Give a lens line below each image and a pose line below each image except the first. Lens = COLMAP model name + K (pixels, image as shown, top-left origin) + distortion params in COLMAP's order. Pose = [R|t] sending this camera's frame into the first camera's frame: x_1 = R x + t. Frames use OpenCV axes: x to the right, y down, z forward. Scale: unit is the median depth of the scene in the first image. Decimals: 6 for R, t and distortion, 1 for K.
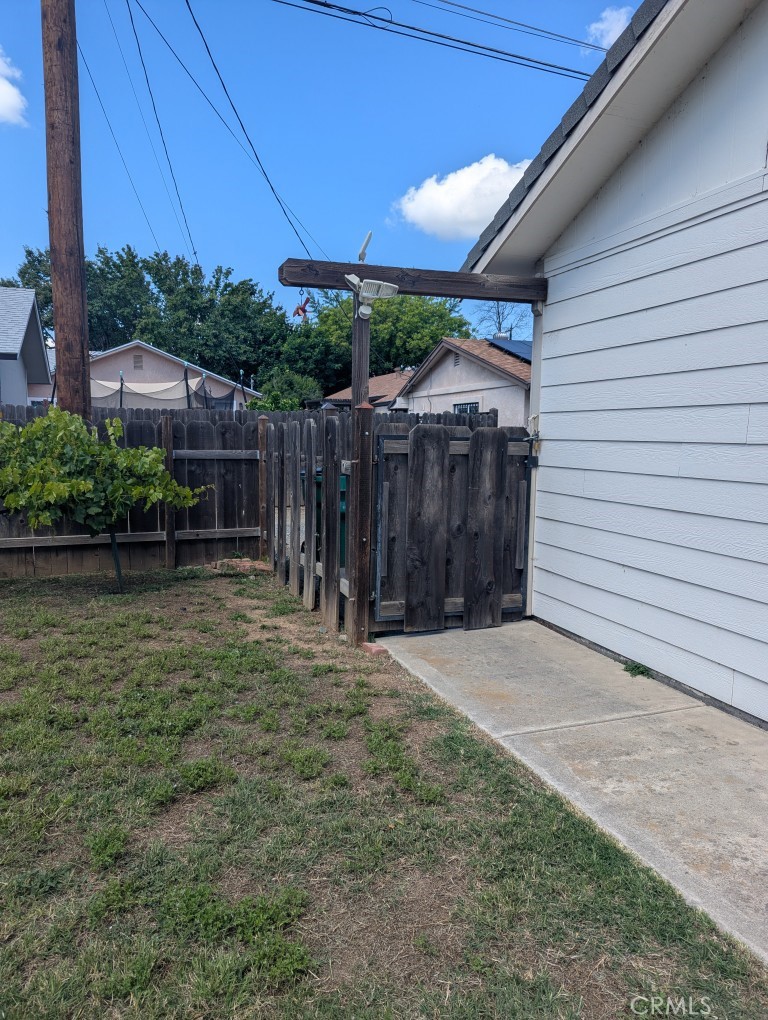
lens RADIAL K [[714.4, 0, 384.0], [0, 714.4, 510.0], [0, 0, 1]] dist [0.004741, 0.000662]
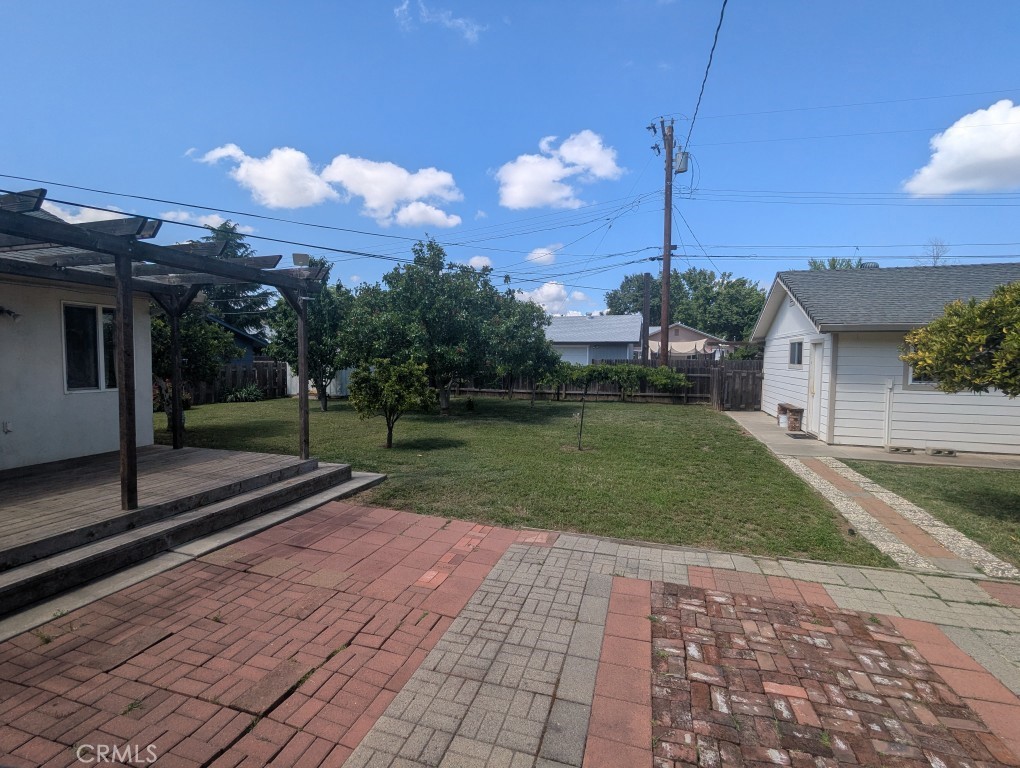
lens RADIAL K [[486.9, 0, 502.3], [0, 486.9, 383.6], [0, 0, 1]] dist [-0.000603, -0.000172]
pose [[0.787653, 0.029988, -0.615389, 0.552600], [-0.066993, 0.997061, -0.037159, 0.136809], [0.612466, 0.070495, 0.787347, -1.733625]]
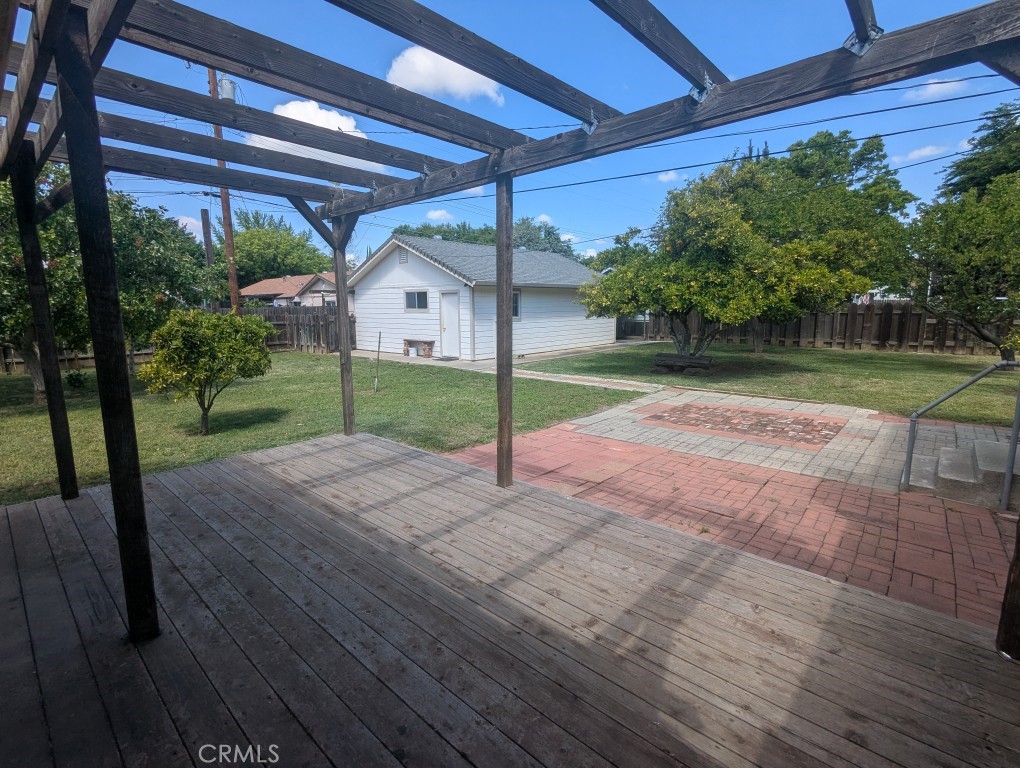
lens RADIAL K [[486.9, 0, 502.3], [0, 486.9, 383.6], [0, 0, 1]] dist [-0.000603, -0.000172]
pose [[0.887098, -0.092467, 0.452224, -0.363949], [0.068748, 0.995270, 0.068644, 0.156724], [-0.456432, -0.029805, 0.889259, -1.975039]]
